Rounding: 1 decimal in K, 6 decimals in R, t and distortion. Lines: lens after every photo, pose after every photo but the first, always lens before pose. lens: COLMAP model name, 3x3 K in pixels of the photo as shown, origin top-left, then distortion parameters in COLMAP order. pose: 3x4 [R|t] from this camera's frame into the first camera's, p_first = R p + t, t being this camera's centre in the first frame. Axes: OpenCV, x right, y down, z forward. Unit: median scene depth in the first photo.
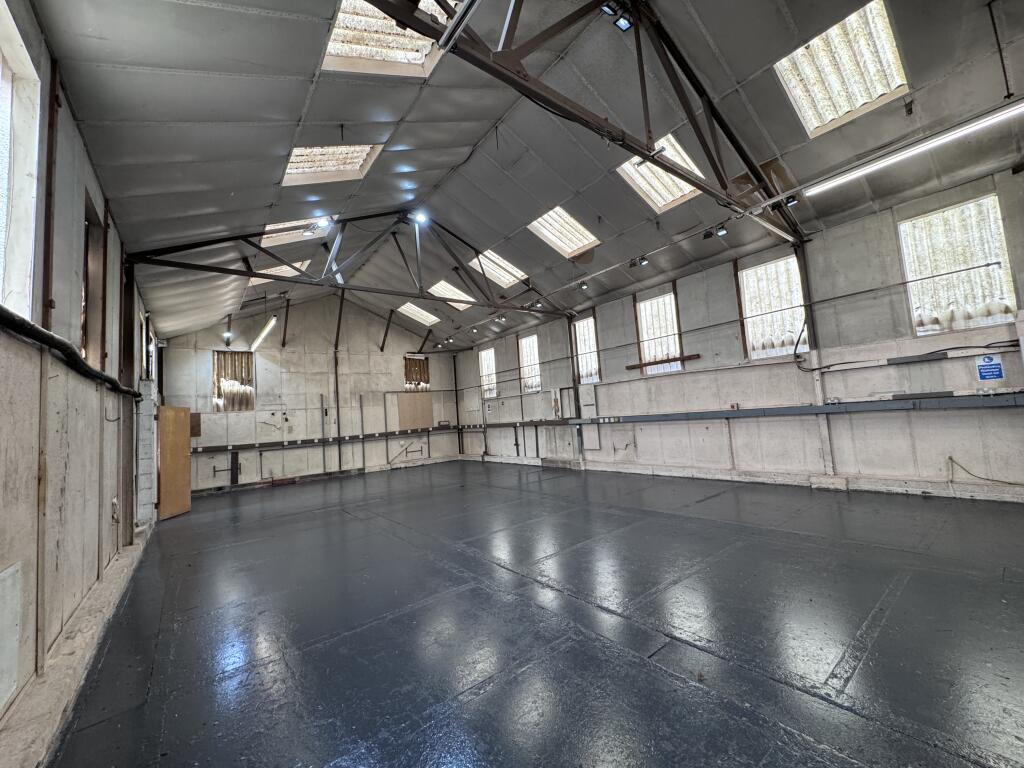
lens RADIAL K [[408.8, 0, 508.4], [0, 408.8, 383.4], [0, 0, 1]] dist [-0.000323, 0.000228]
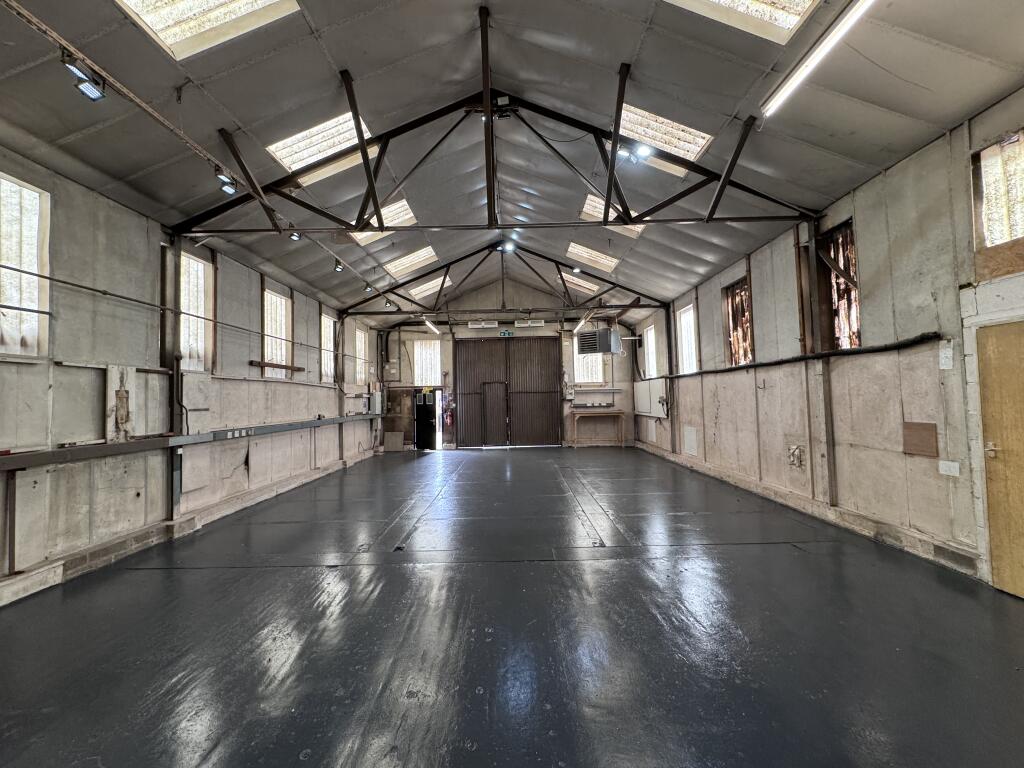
lens RADIAL K [[408.8, 0, 512.7], [0, 408.8, 382.3], [0, 0, 1]] dist [-0.000323, 0.000228]
pose [[-0.792914, 0.114396, 0.598499, -0.411115], [0.031310, 0.988571, -0.147472, 0.094764], [-0.608529, -0.098194, -0.787433, 0.999762]]
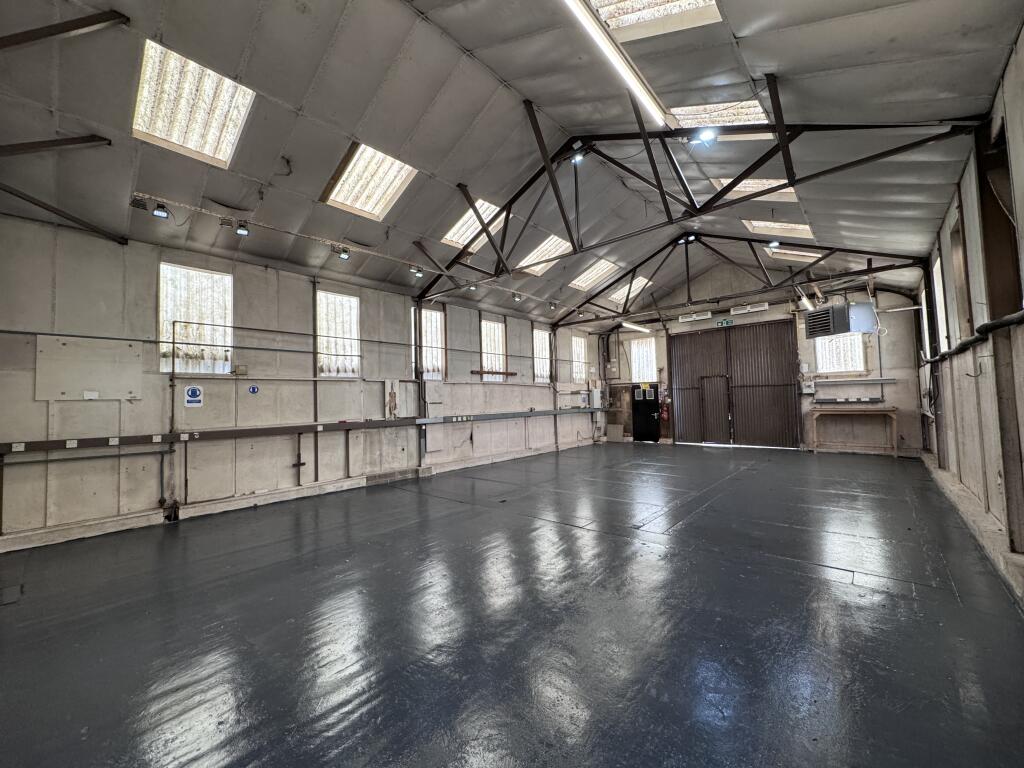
lens RADIAL K [[408.8, 0, 510.4], [0, 408.8, 383.1], [0, 0, 1]] dist [-0.000323, 0.000228]
pose [[-0.192047, 0.121795, 0.973799, -0.629618], [-0.038353, 0.990580, -0.131457, 0.104247], [-0.980636, -0.062594, -0.185567, 0.851868]]
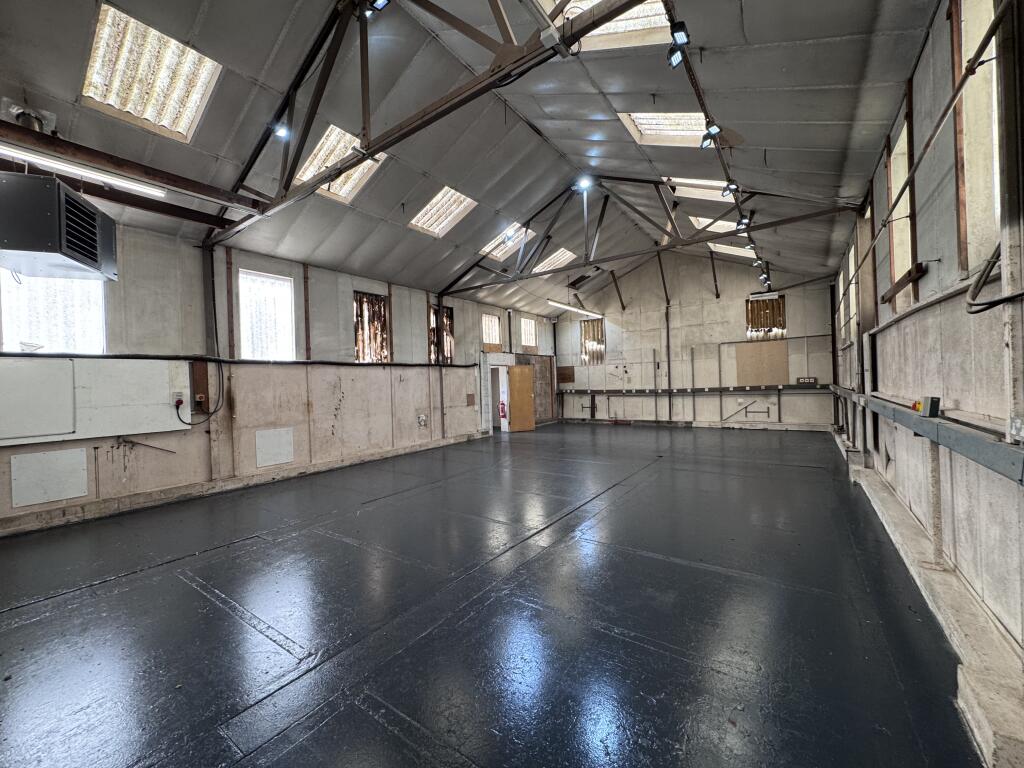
lens RADIAL K [[408.8, 0, 507.8], [0, 408.8, 381.6], [0, 0, 1]] dist [-0.000323, 0.000228]
pose [[0.297068, 0.060661, -0.952927, 0.489151], [0.089357, 0.991834, 0.090994, -0.022165], [0.950666, -0.112182, 0.289222, 0.320333]]
